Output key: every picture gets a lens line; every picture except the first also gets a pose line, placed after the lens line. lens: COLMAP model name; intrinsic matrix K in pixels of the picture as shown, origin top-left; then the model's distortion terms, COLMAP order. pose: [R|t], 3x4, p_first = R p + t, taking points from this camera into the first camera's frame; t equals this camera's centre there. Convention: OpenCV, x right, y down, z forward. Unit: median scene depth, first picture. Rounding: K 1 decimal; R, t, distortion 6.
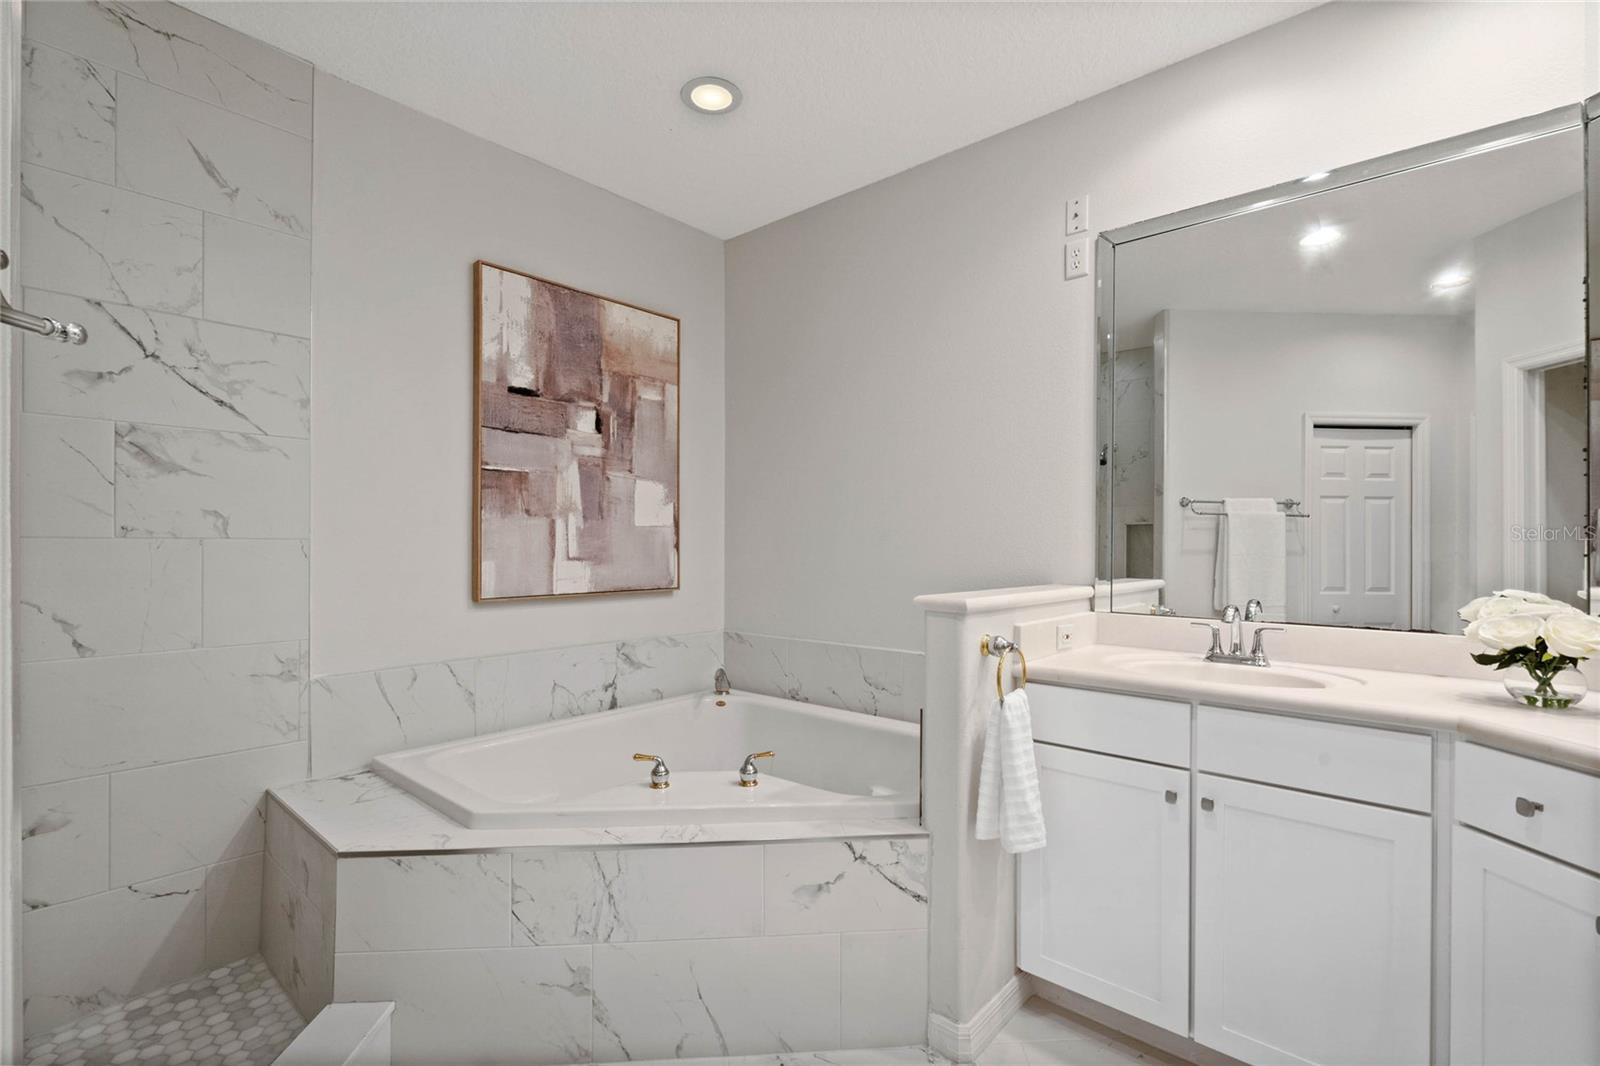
lens RADIAL K [[696.3, 0, 800.0], [0, 696.3, 533.0], [0, 0, 1]] dist [0.000181, -0.000262]
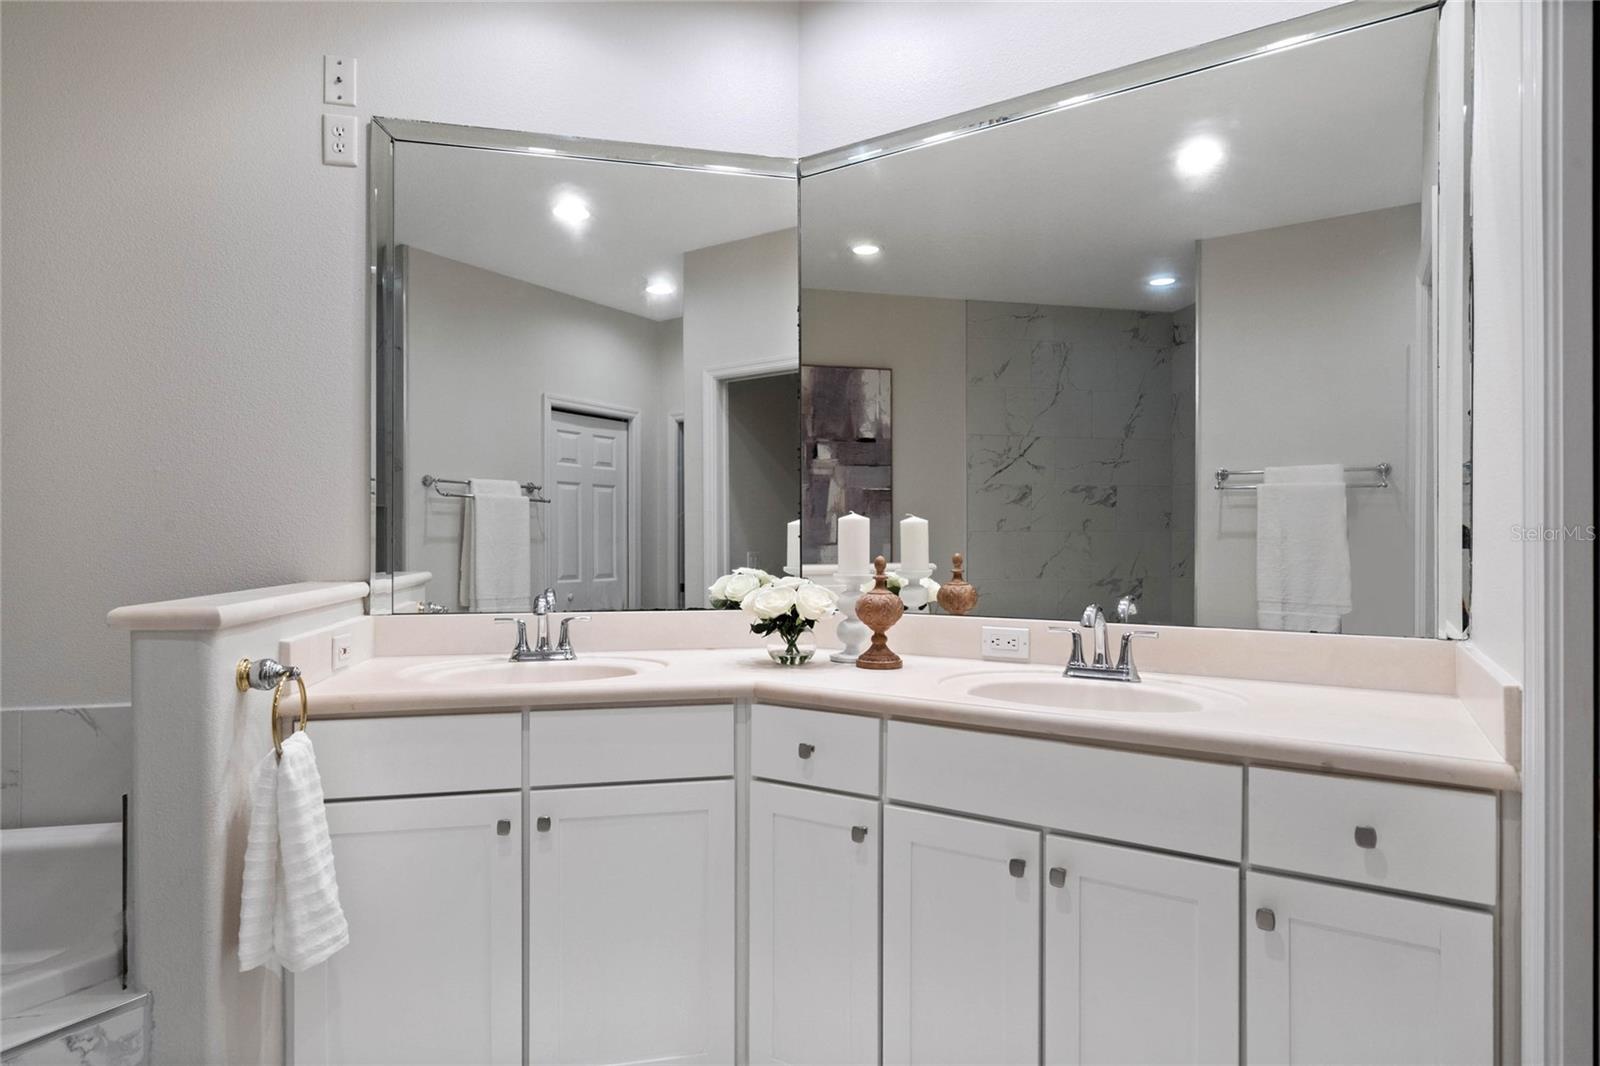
lens RADIAL K [[865.6, 0, 800.0], [0, 865.6, 533.0], [0, 0, 1]] dist [0.003253, -0.000043]
pose [[0.606681, 0.000420, 0.794946, -0.065649], [-0.014770, 0.999833, 0.010744, 0.009902], [-0.794808, -0.018260, 0.606586, 0.085403]]
